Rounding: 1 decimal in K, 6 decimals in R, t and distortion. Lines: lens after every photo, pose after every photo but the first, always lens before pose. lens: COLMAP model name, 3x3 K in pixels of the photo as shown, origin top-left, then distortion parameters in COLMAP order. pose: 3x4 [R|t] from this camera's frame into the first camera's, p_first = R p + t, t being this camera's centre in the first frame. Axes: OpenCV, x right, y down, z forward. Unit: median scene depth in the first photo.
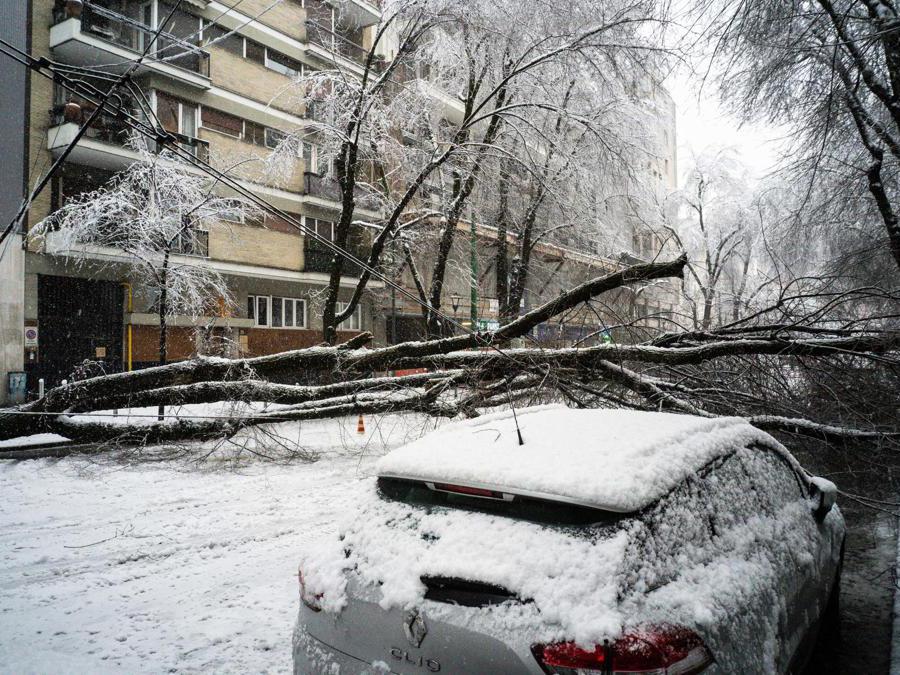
lens RADIAL K [[731.1, 0, 450.1], [0, 731.1, 348.0], [0, 0, 1]] dist [-0.036237, 0.001351]
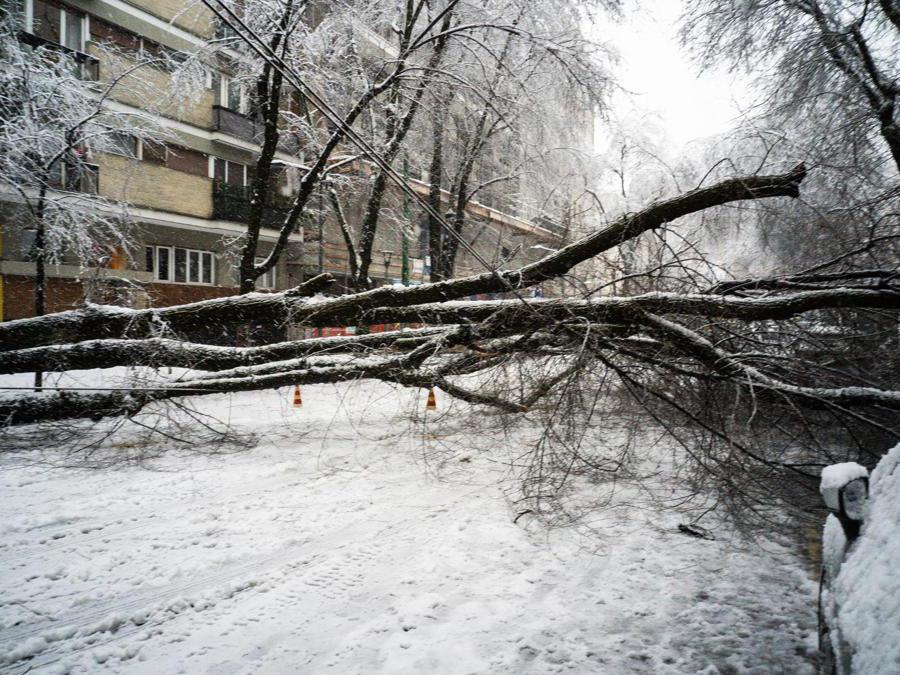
lens RADIAL K [[731.1, 0, 450.1], [0, 731.1, 348.0], [0, 0, 1]] dist [-0.036237, 0.001351]
pose [[0.991289, 0.007648, 0.131481, -0.076665], [-0.013618, 0.998913, 0.044572, 0.016872], [-0.130997, -0.045975, 0.990316, 0.221706]]
